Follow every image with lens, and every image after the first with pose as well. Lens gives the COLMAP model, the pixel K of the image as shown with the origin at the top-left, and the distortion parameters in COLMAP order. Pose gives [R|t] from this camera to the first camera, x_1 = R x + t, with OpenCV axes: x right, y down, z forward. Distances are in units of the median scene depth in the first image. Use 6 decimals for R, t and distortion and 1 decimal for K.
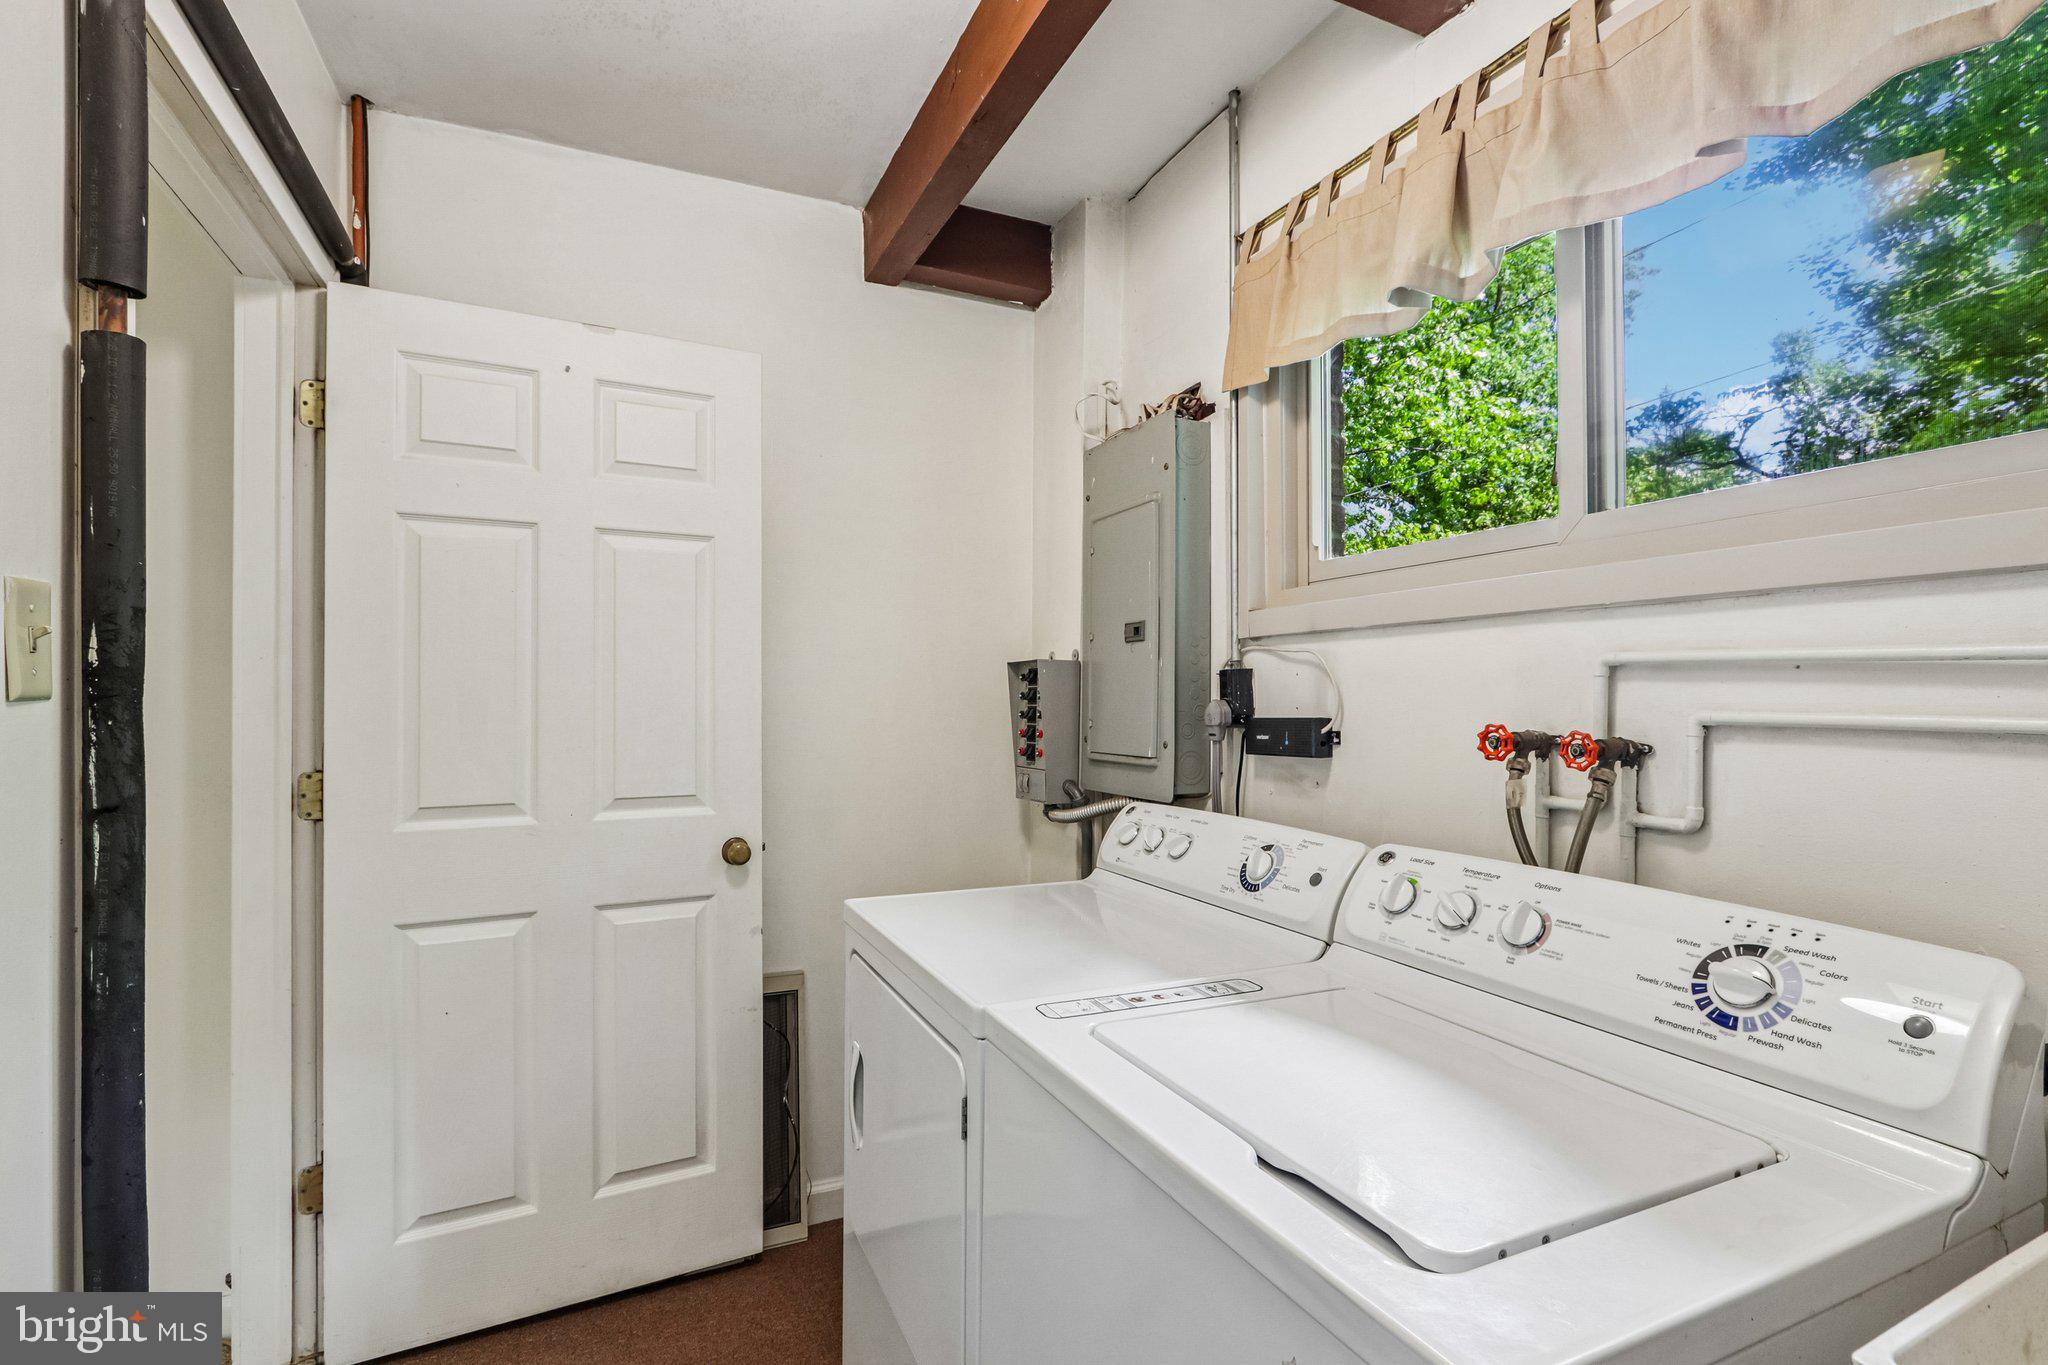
lens RADIAL K [[967.2, 0, 1028.9], [0, 967.2, 695.5], [0, 0, 1]] dist [-0.017019, 0.002945]
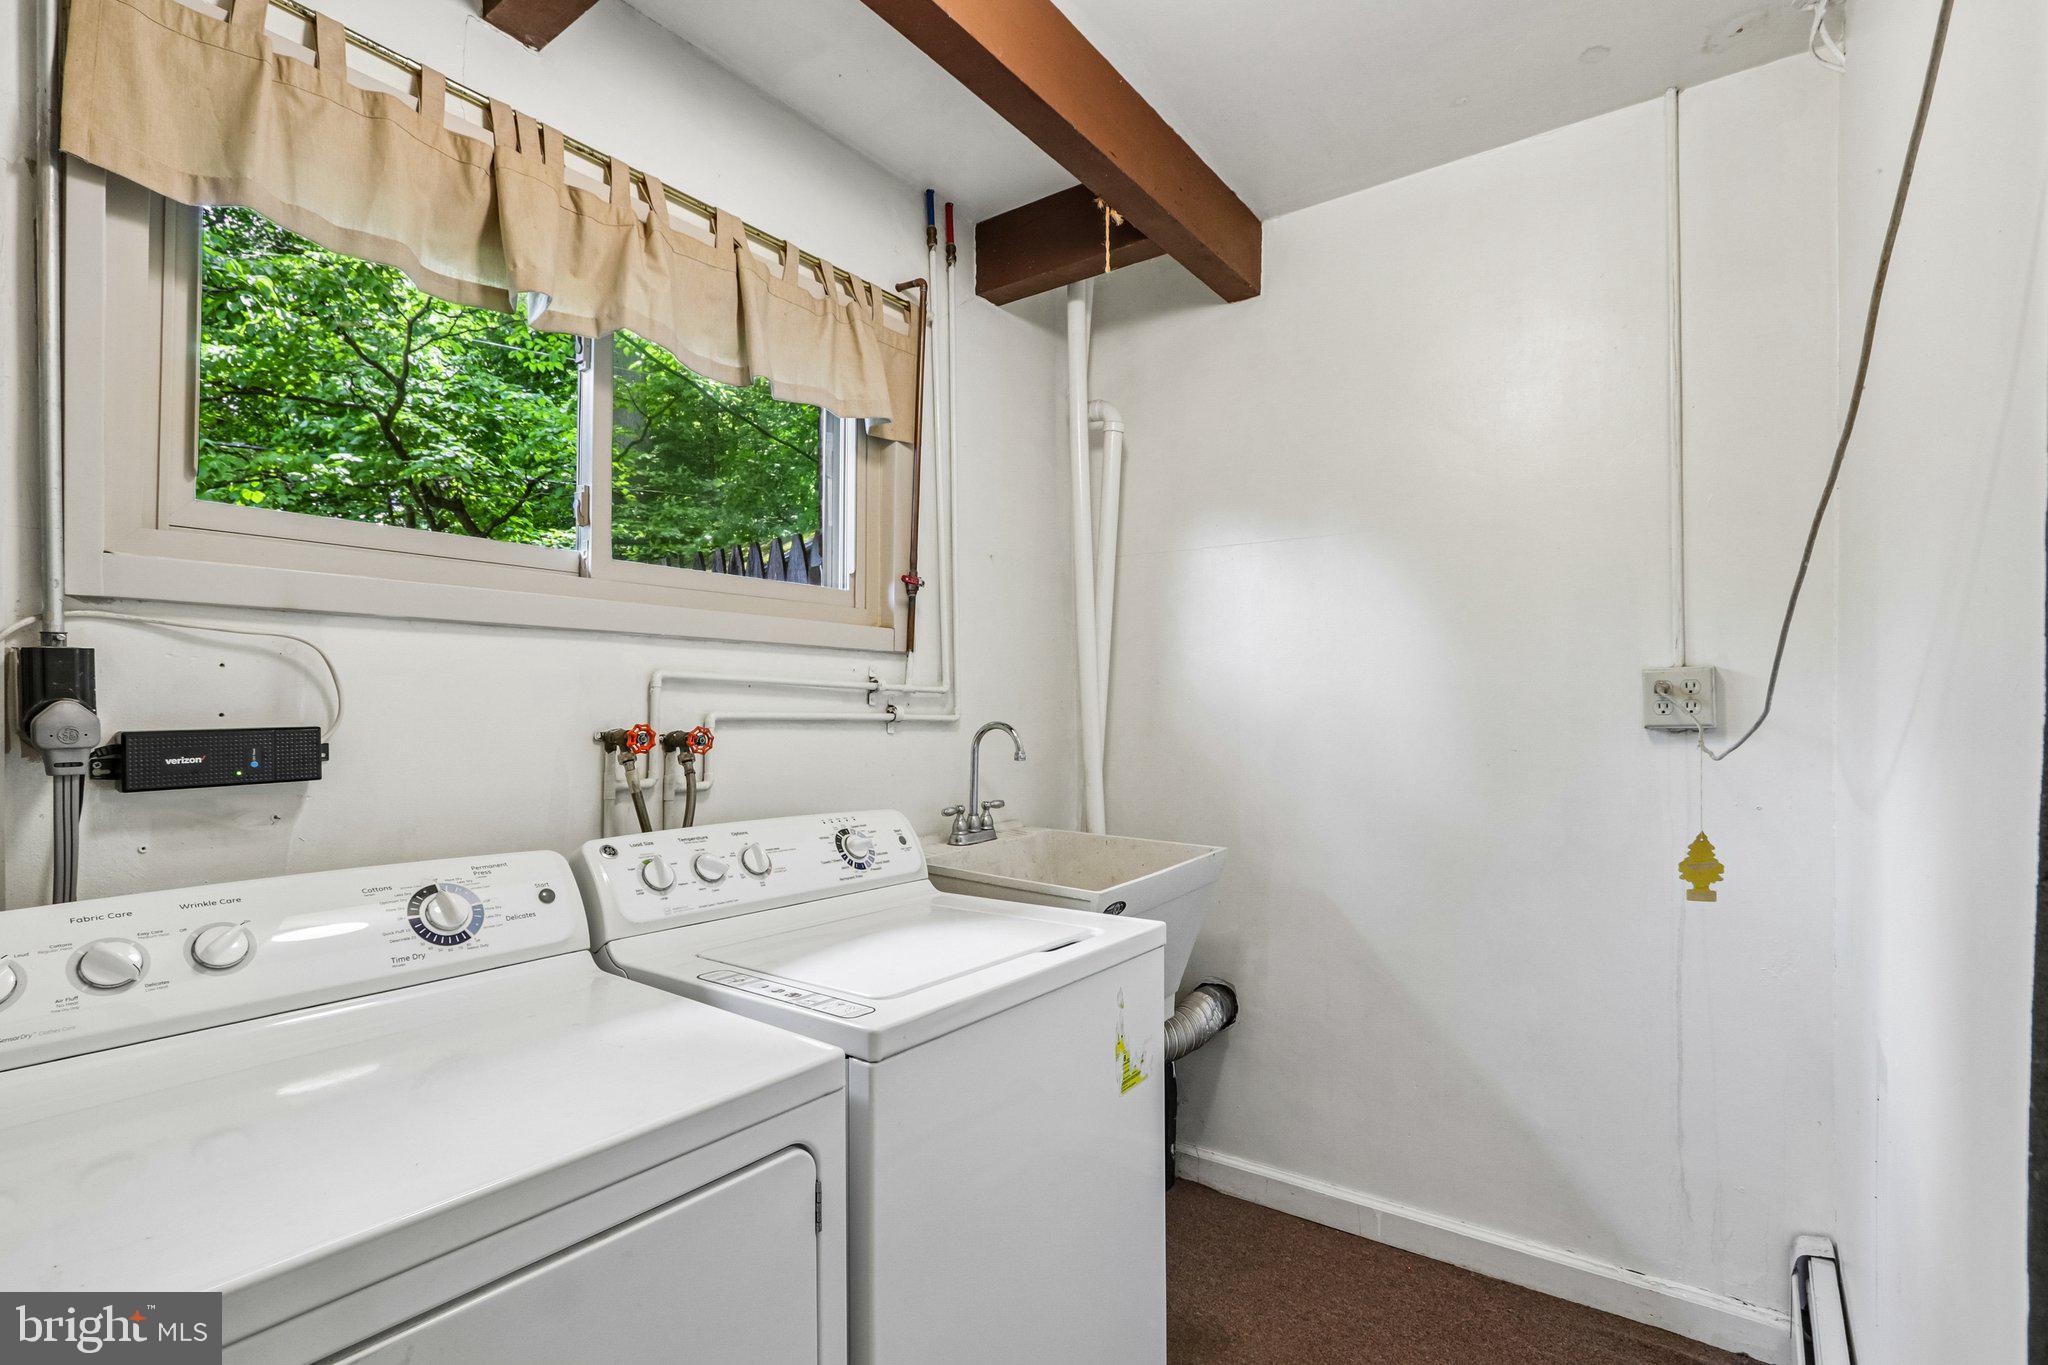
lens RADIAL K [[967.2, 0, 1031.3], [0, 967.2, 694.6], [0, 0, 1]] dist [-0.017019, 0.002945]
pose [[-0.492470, 0.003756, 0.870321, -0.631006], [-0.011310, 0.999879, -0.010715, -0.000153], [-0.870256, -0.015120, -0.492368, 0.888991]]
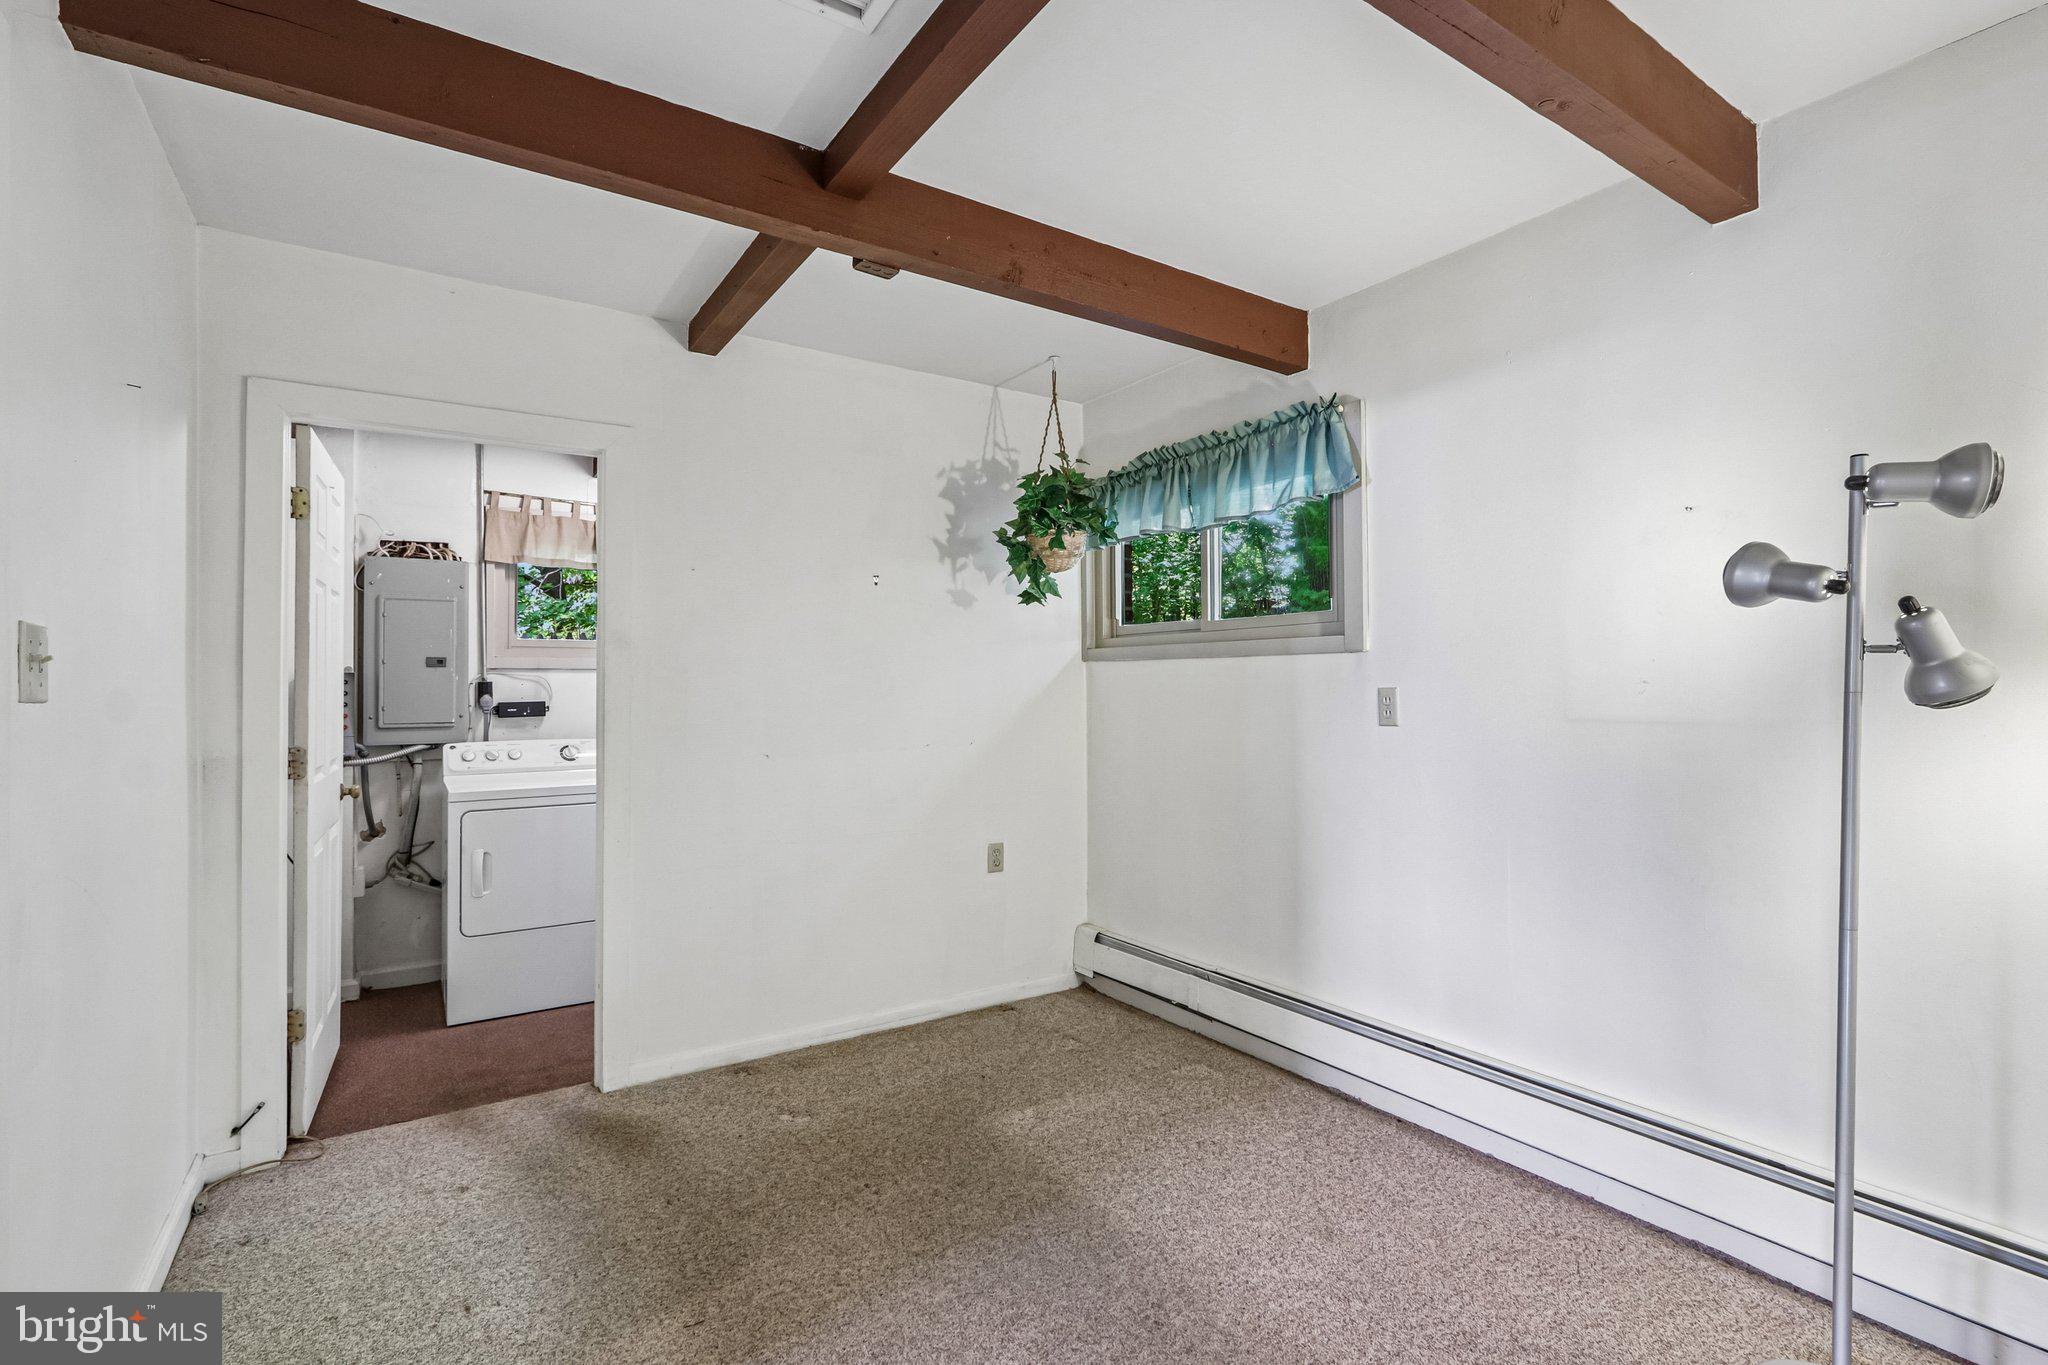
lens RADIAL K [[967.2, 0, 1021.1], [0, 967.2, 683.6], [0, 0, 1]] dist [-0.017019, 0.002945]
pose [[-0.168725, 0.002259, 0.985661, -2.591496], [-0.008698, 0.999955, -0.003780, -0.028543], [-0.985625, -0.009211, -0.168698, 0.144221]]
